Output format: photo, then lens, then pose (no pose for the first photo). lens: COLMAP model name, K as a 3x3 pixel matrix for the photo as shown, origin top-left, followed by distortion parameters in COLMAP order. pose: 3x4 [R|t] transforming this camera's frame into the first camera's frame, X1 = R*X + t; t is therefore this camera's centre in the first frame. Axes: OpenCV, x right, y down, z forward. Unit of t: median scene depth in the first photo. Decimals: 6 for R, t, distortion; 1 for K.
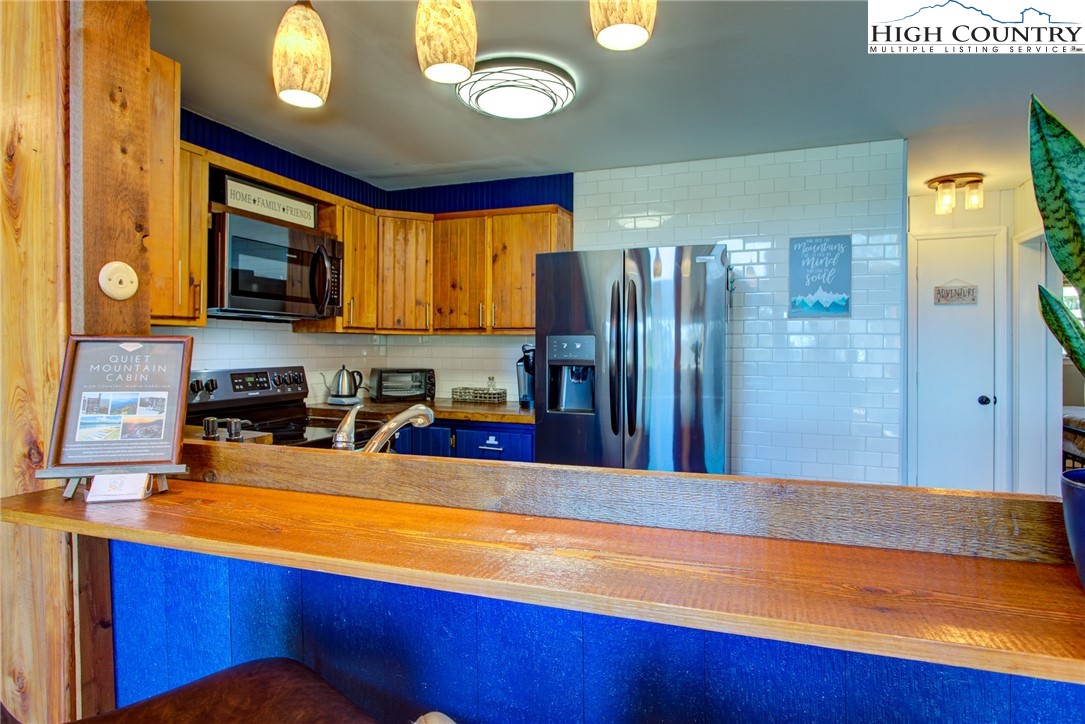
lens RADIAL K [[615.2, 0, 543.0], [0, 615.2, 357.3], [0, 0, 1]] dist [0.000424, 0.000133]
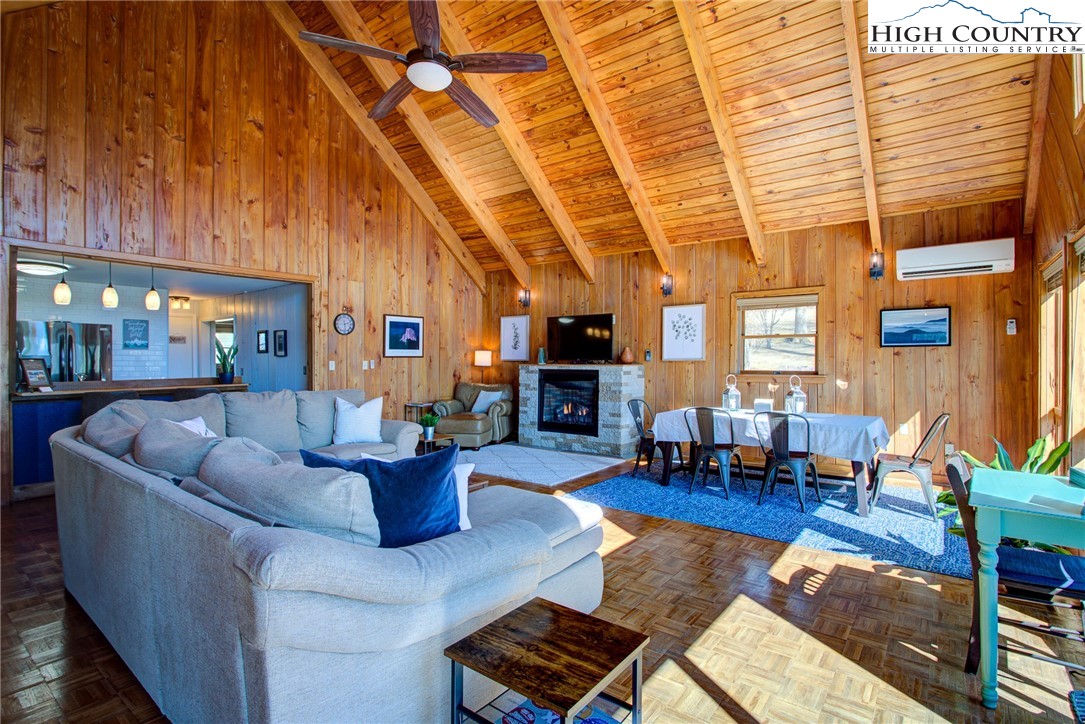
lens RADIAL K [[533.4, 0, 538.7], [0, 533.4, 362.6], [0, 0, 1]] dist [0.009580, 0.001103]
pose [[0.314780, -0.000767, 0.949164, -1.228755], [0.007201, 0.999973, -0.001580, 0.008752], [-0.949137, 0.007332, 0.314777, -1.417739]]
